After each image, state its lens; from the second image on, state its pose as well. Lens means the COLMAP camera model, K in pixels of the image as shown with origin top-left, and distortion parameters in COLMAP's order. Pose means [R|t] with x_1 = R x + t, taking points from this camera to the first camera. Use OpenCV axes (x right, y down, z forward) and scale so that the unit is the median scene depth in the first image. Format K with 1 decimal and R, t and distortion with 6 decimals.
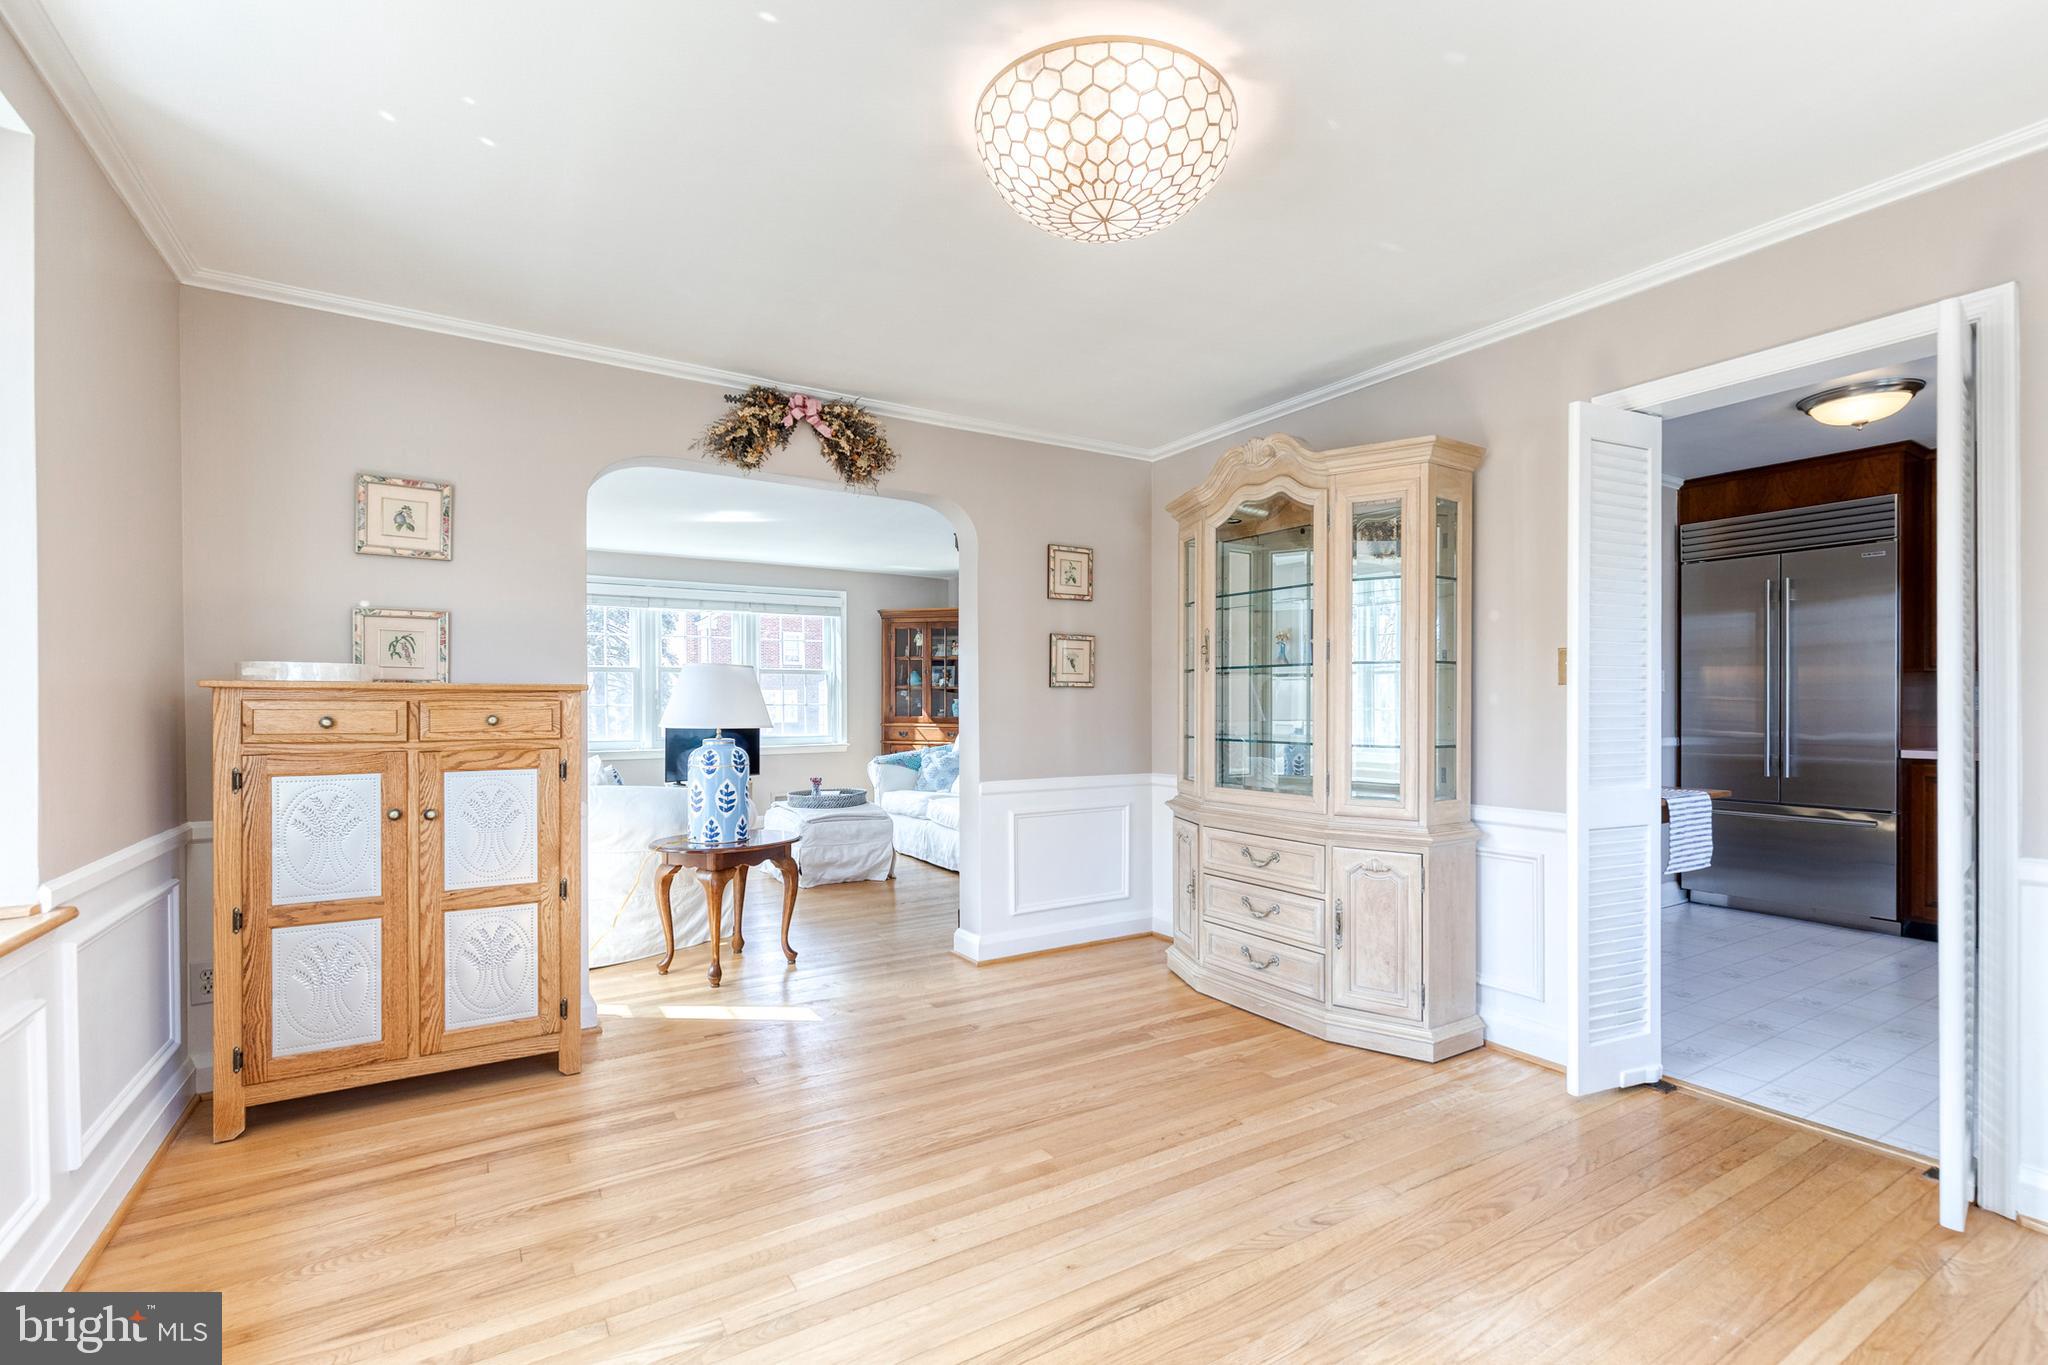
lens RADIAL K [[933.6, 0, 1050.8], [0, 933.6, 704.9], [0, 0, 1]] dist [0.013669, -0.000416]
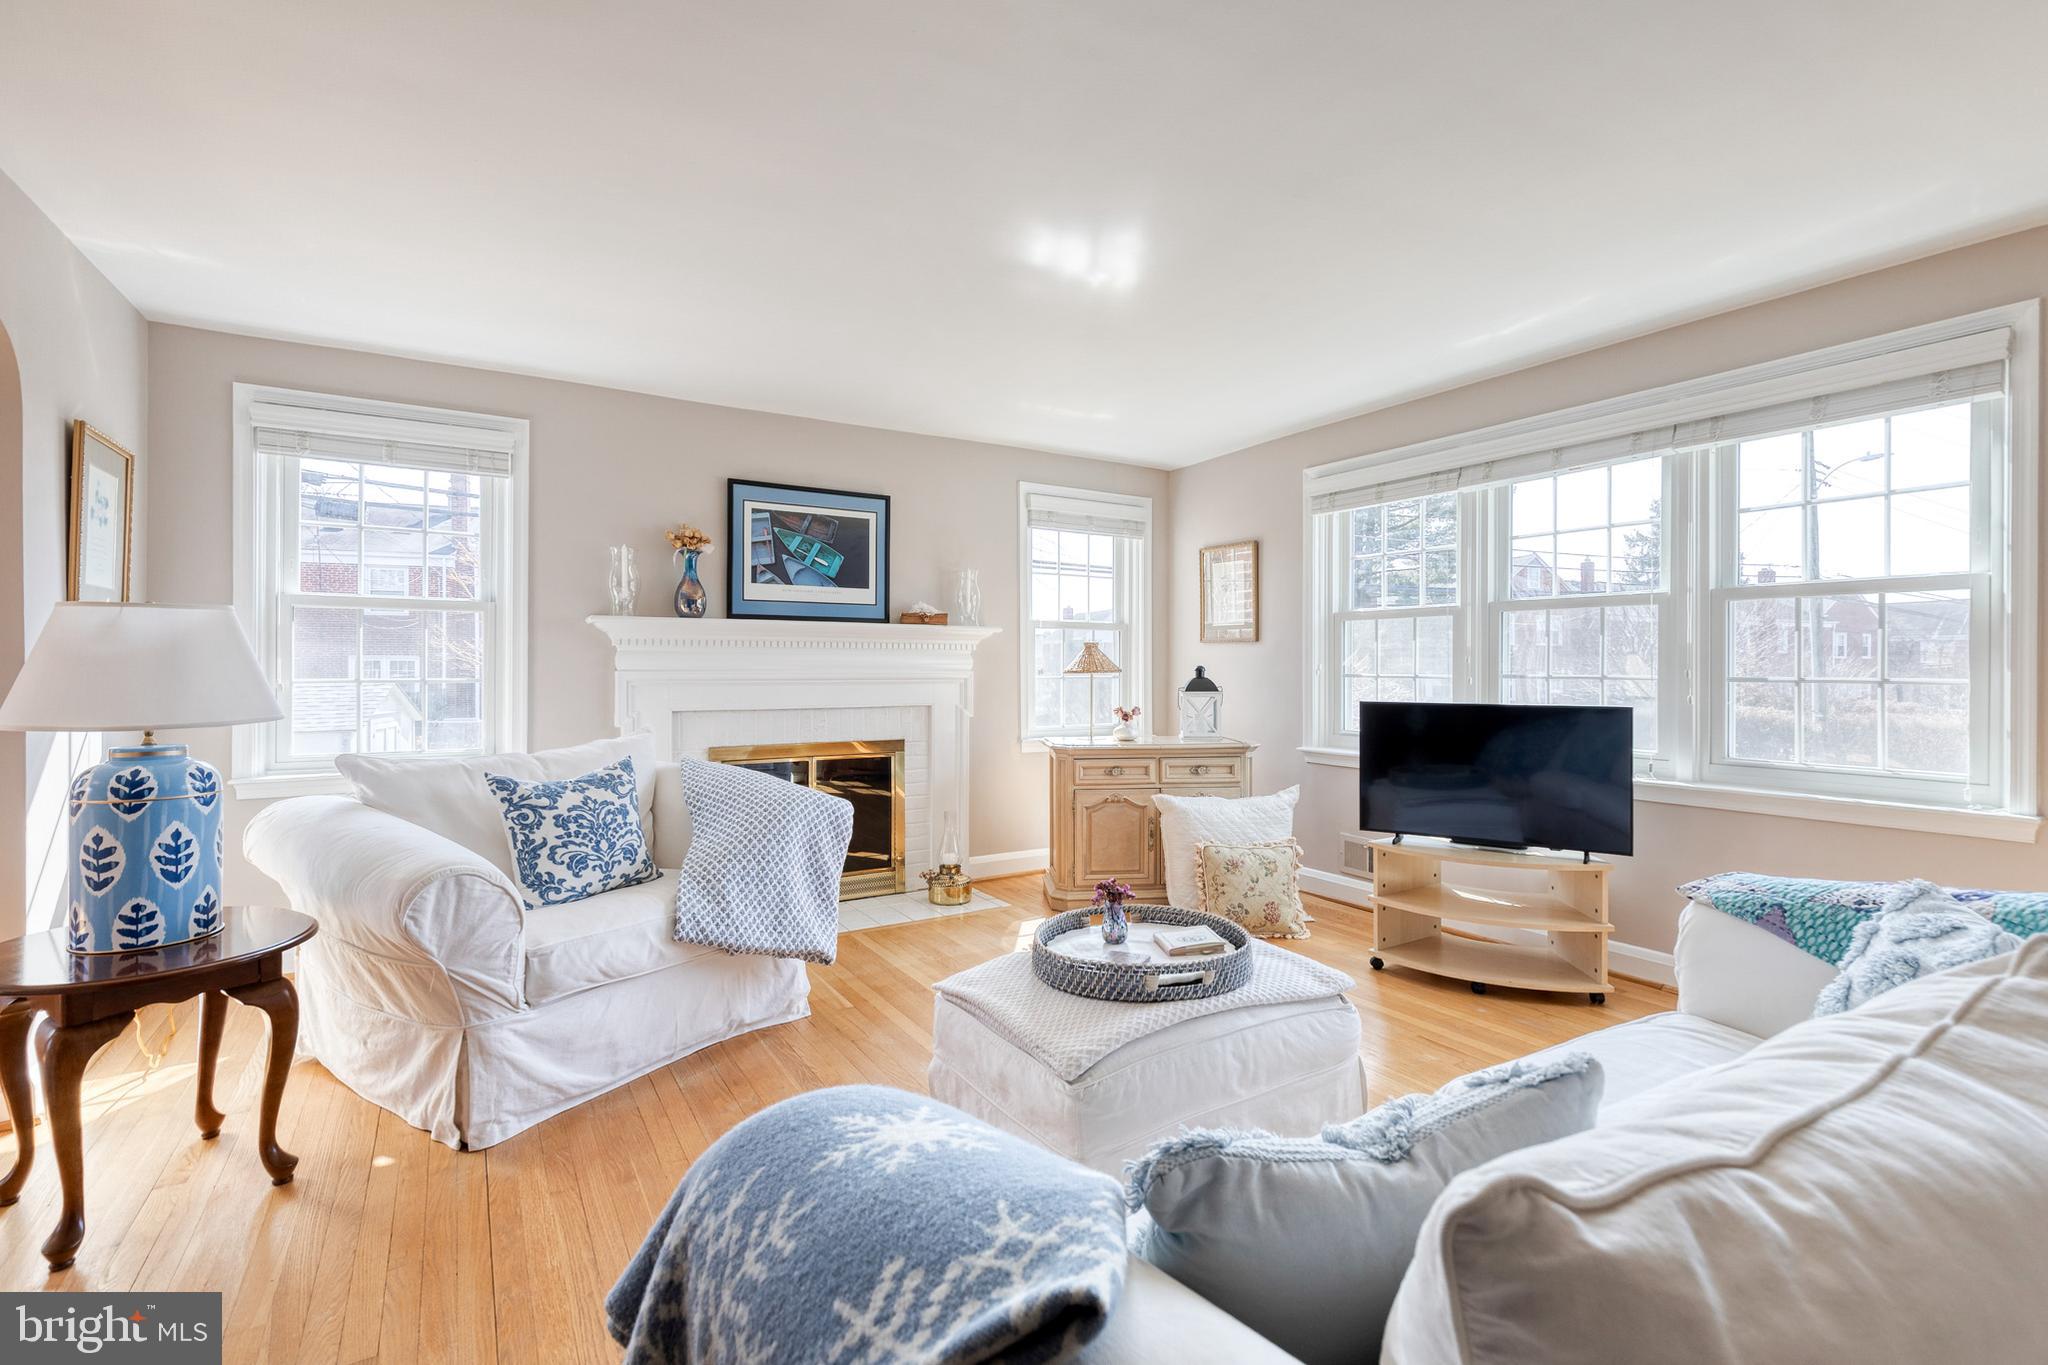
lens RADIAL K [[920.0, 0, 1042.5], [0, 920.0, 676.9], [0, 0, 1]] dist [0.004316, -0.000861]
pose [[-0.003882, 0.012798, -0.999911, 0.172353], [-0.003854, 0.999910, 0.012813, -0.010747], [0.999985, 0.003904, -0.003833, 1.638816]]
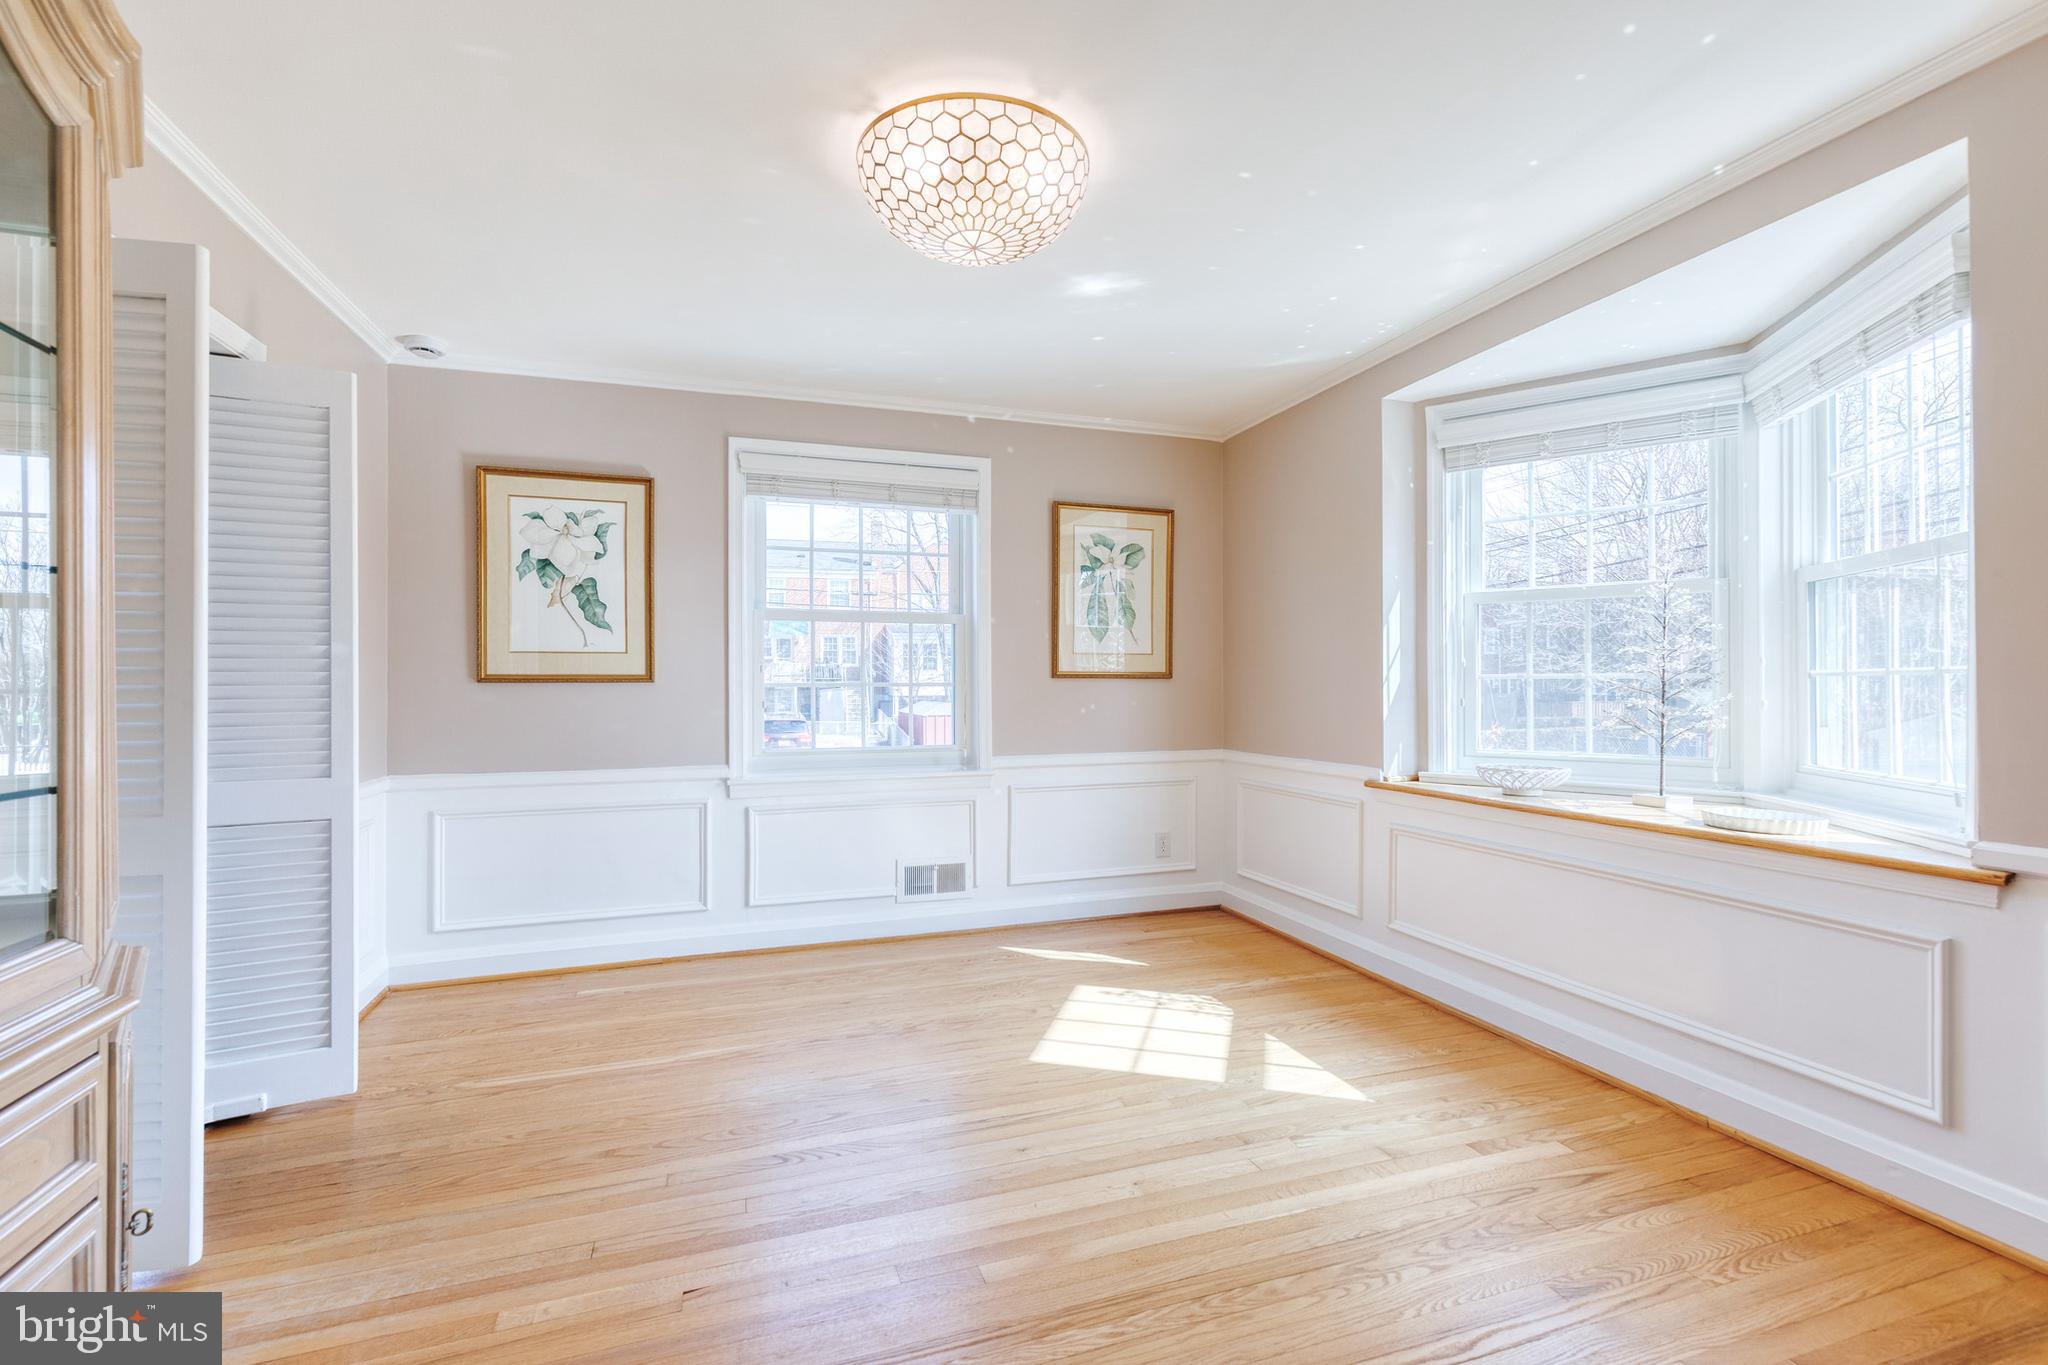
lens RADIAL K [[920.0, 0, 1042.5], [0, 920.0, 676.9], [0, 0, 1]] dist [0.004316, -0.000861]
pose [[-0.972491, 0.006692, 0.232842, -0.150545], [0.004848, 0.999952, -0.008492, 0.005636], [-0.232888, -0.007130, -0.972477, 1.118502]]
